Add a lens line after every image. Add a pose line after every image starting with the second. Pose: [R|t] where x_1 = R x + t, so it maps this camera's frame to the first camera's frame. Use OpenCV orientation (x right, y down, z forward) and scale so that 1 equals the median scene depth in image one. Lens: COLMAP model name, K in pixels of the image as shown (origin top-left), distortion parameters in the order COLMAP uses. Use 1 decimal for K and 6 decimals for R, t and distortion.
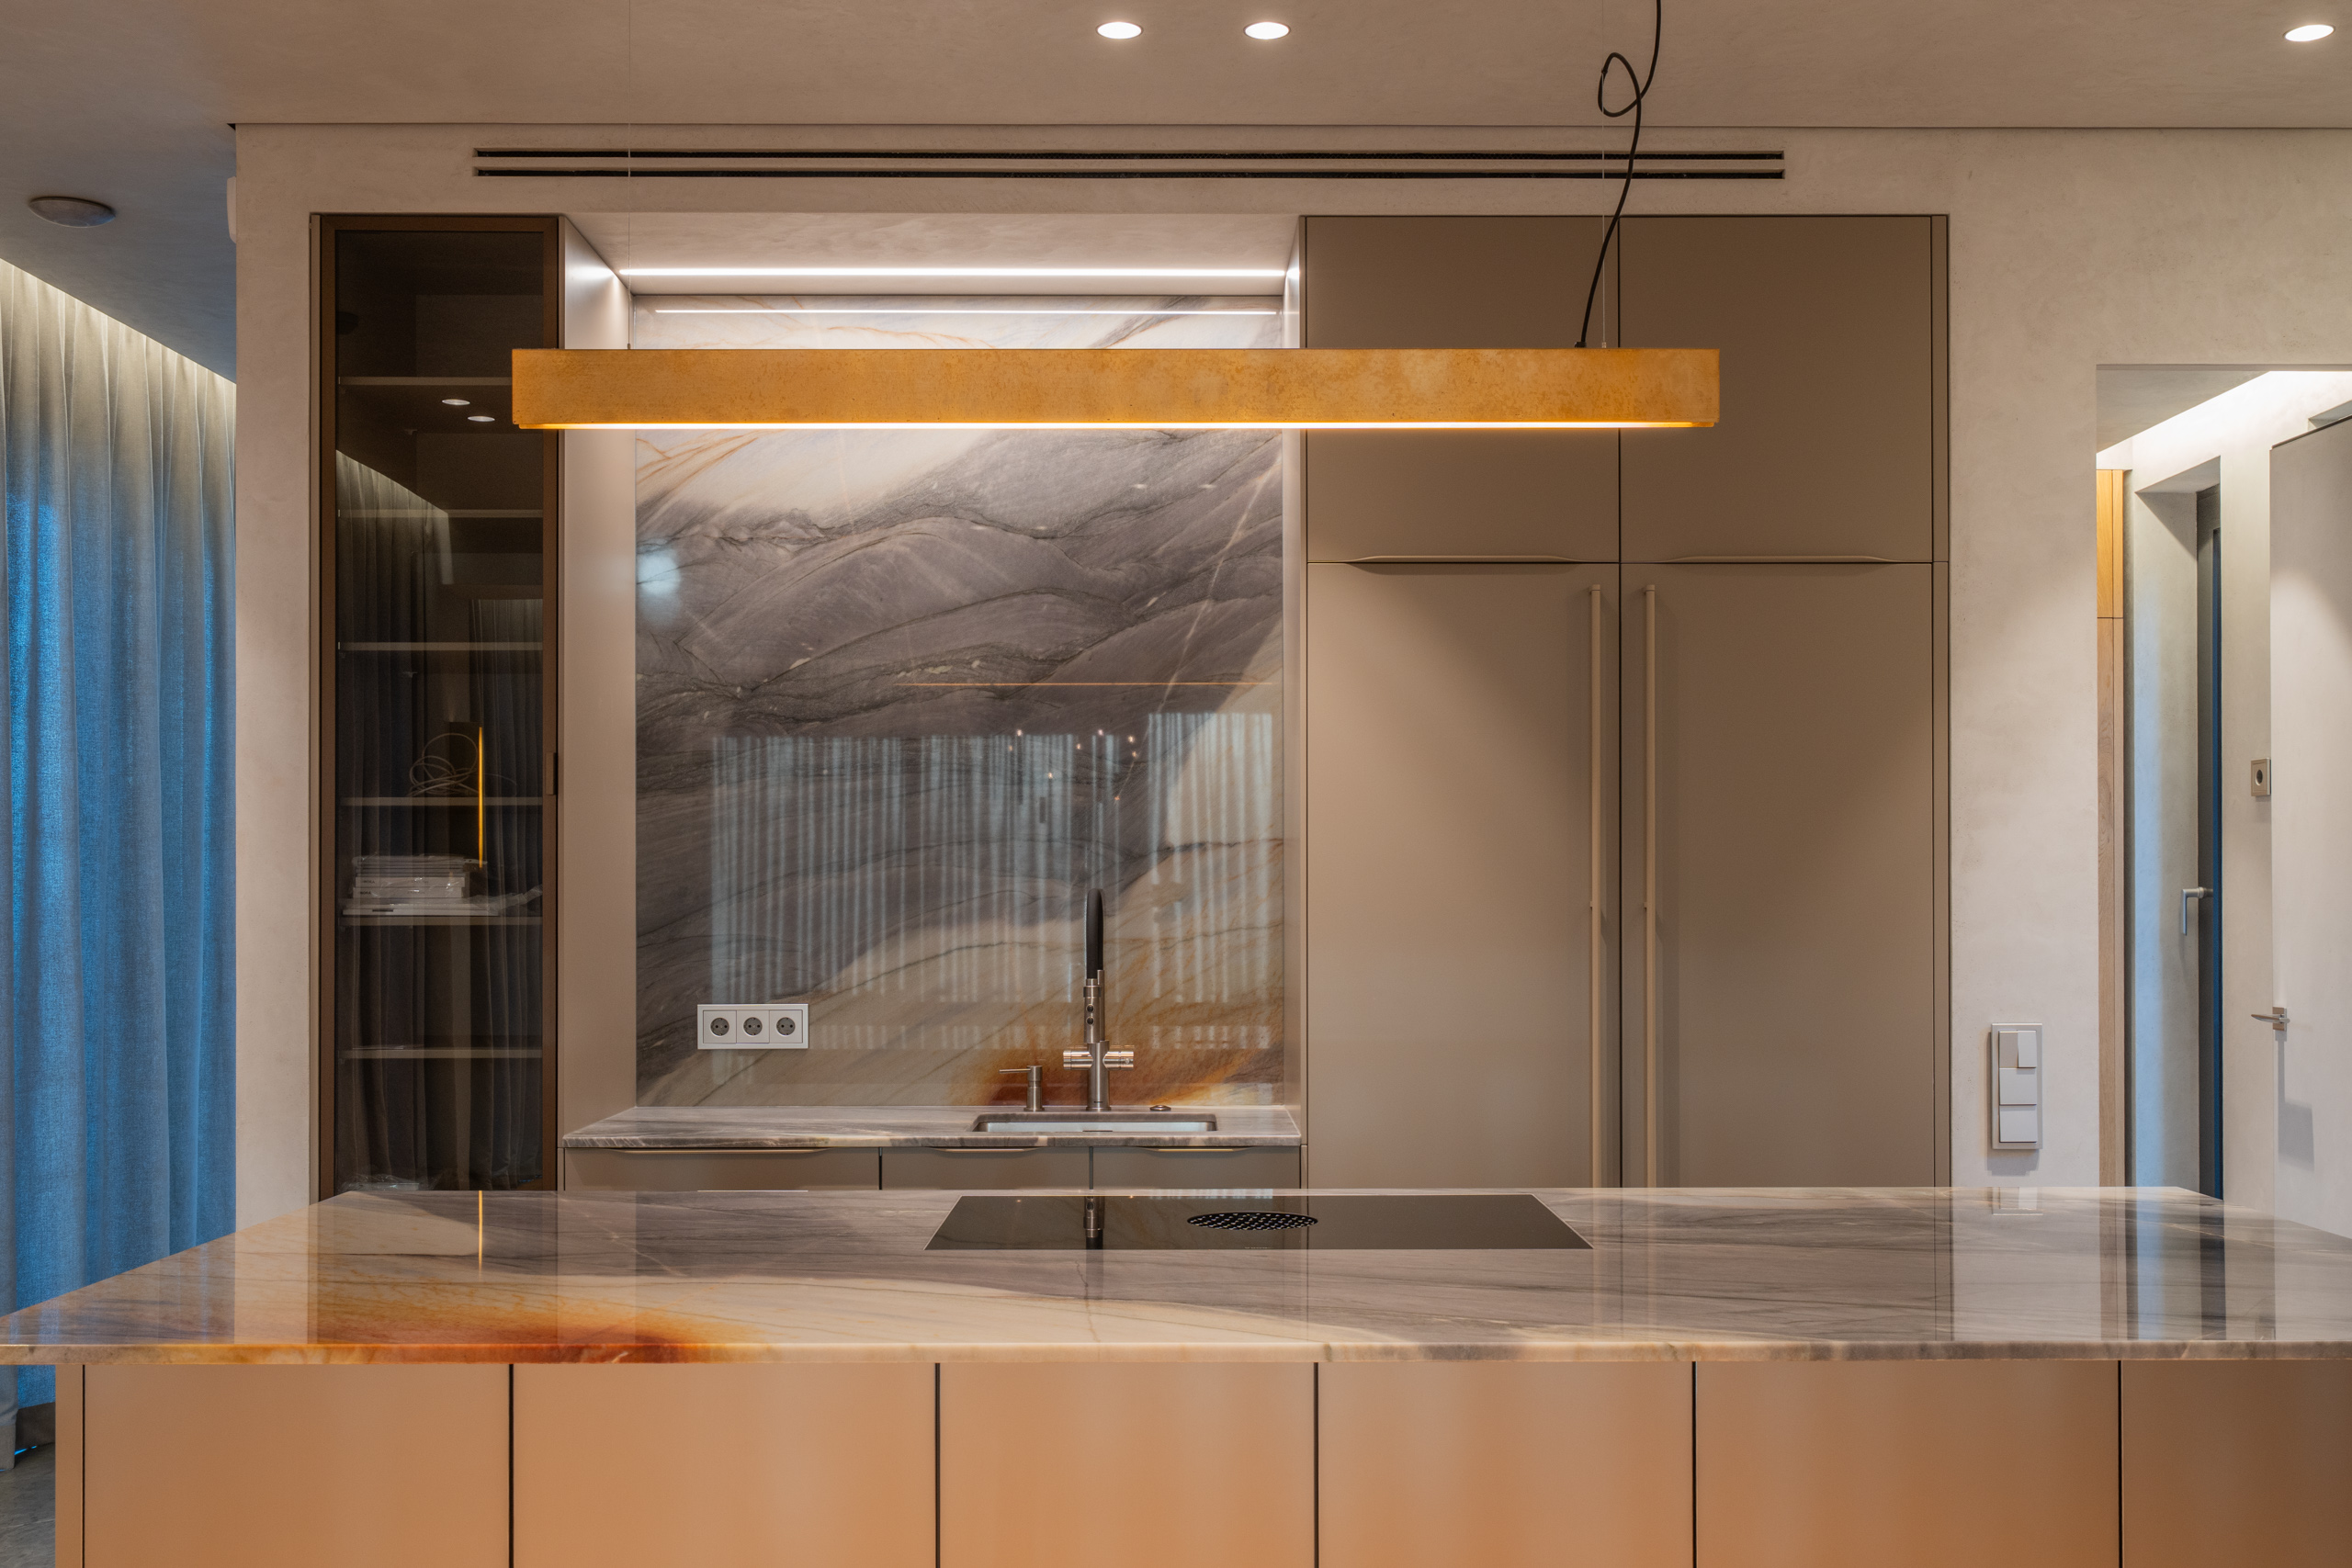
lens RADIAL K [[2367.5, 0, 1177.2], [0, 2367.5, 882.2], [0, 0, 1]] dist [0.013030, 0.007007]
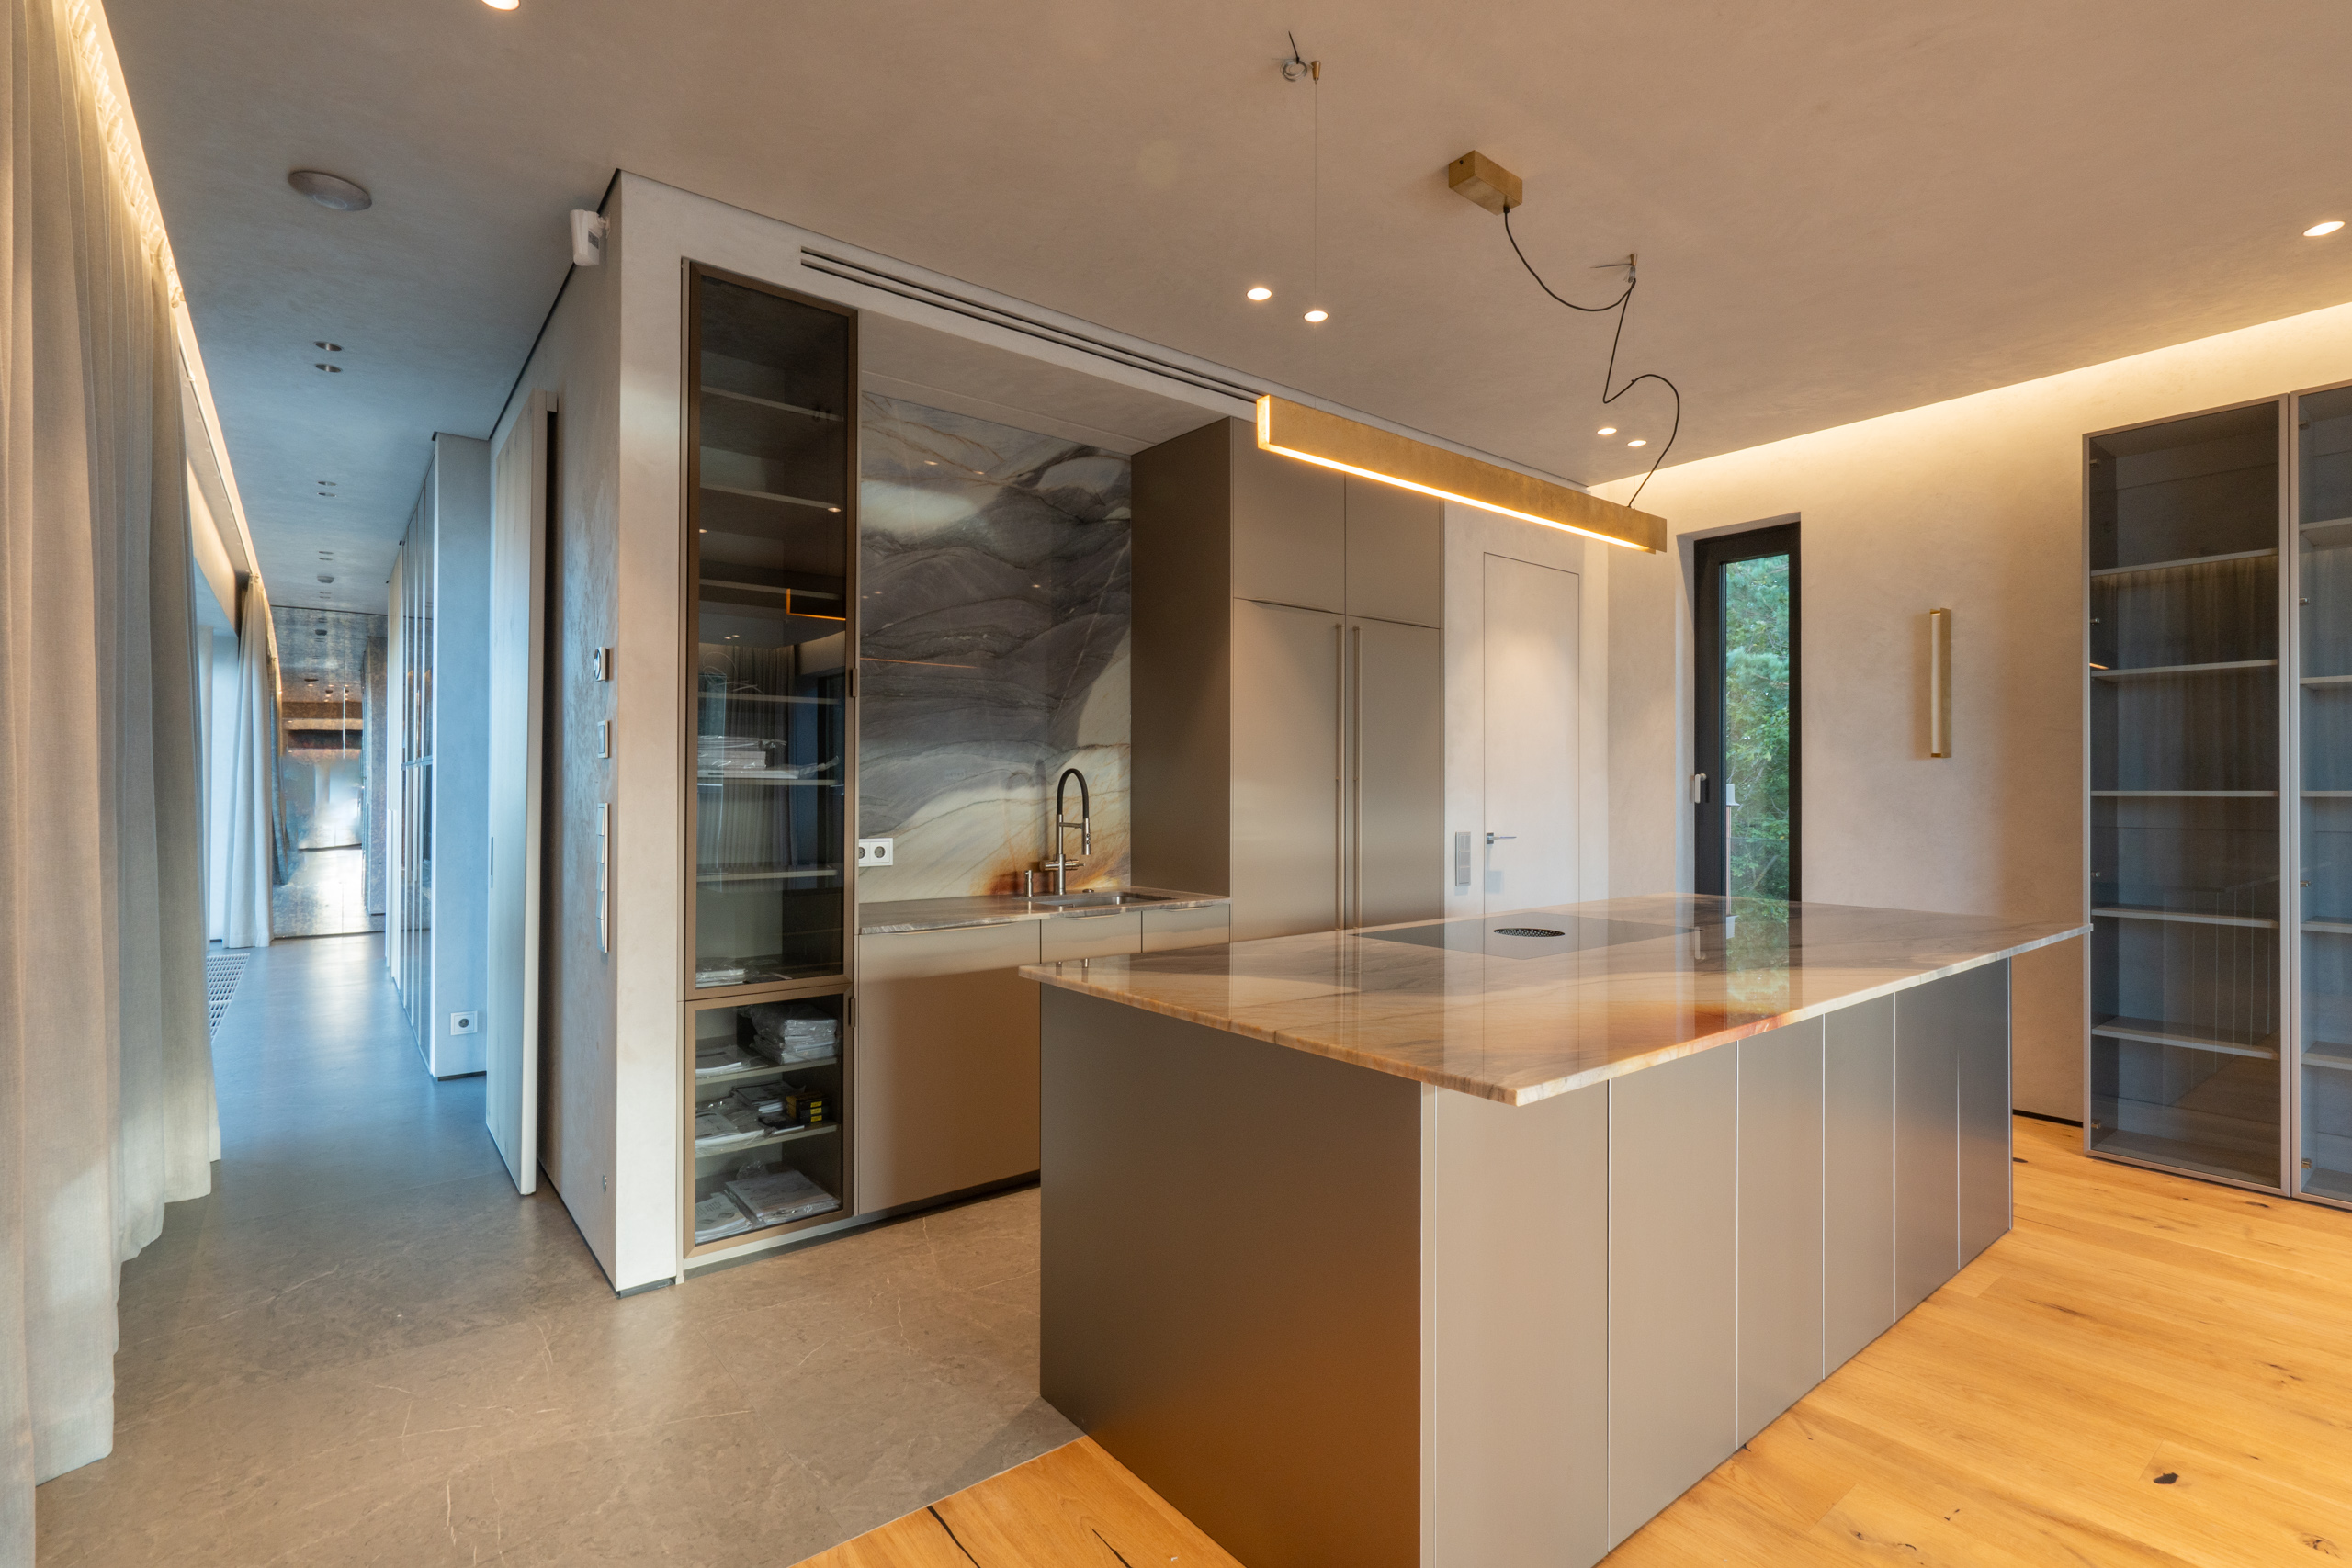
lens RADIAL K [[1081.6, 0, 1176.0], [0, 1081.6, 784.0], [0, 0, 1]] dist [-0.000255, -0.000010]
pose [[0.784430, 0.003407, 0.620208, -0.460556], [-0.003441, 0.999993, -0.001141, 0.014918], [-0.620208, -0.001239, 0.784437, 0.302637]]
